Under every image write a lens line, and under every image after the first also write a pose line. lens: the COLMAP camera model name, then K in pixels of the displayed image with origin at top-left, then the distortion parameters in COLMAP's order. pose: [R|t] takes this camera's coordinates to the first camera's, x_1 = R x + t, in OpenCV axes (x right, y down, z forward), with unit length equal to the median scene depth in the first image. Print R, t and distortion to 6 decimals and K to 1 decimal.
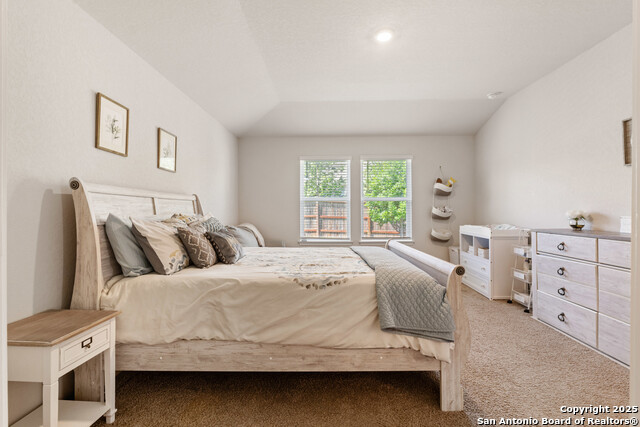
lens RADIAL K [[286.5, 0, 320.9], [0, 286.5, 210.6], [0, 0, 1]] dist [-0.000017, -0.000115]
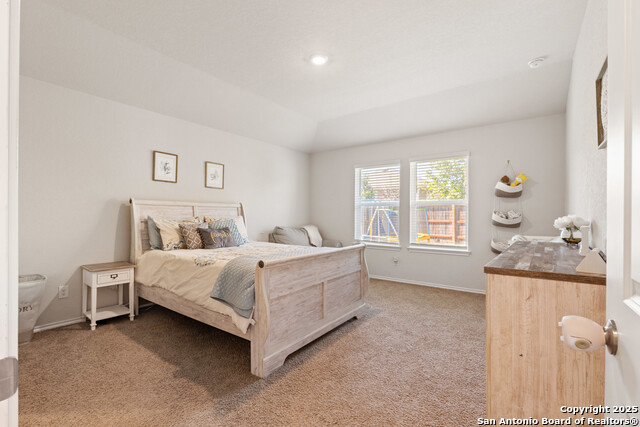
lens RADIAL K [[286.5, 0, 319.3], [0, 286.5, 214.4], [0, 0, 1]] dist [-0.000017, -0.000115]
pose [[0.807697, 0.005725, -0.589570, 1.052215], [-0.006191, 0.999980, 0.001229, -0.005179], [0.589566, 0.002658, 0.807716, 0.111827]]
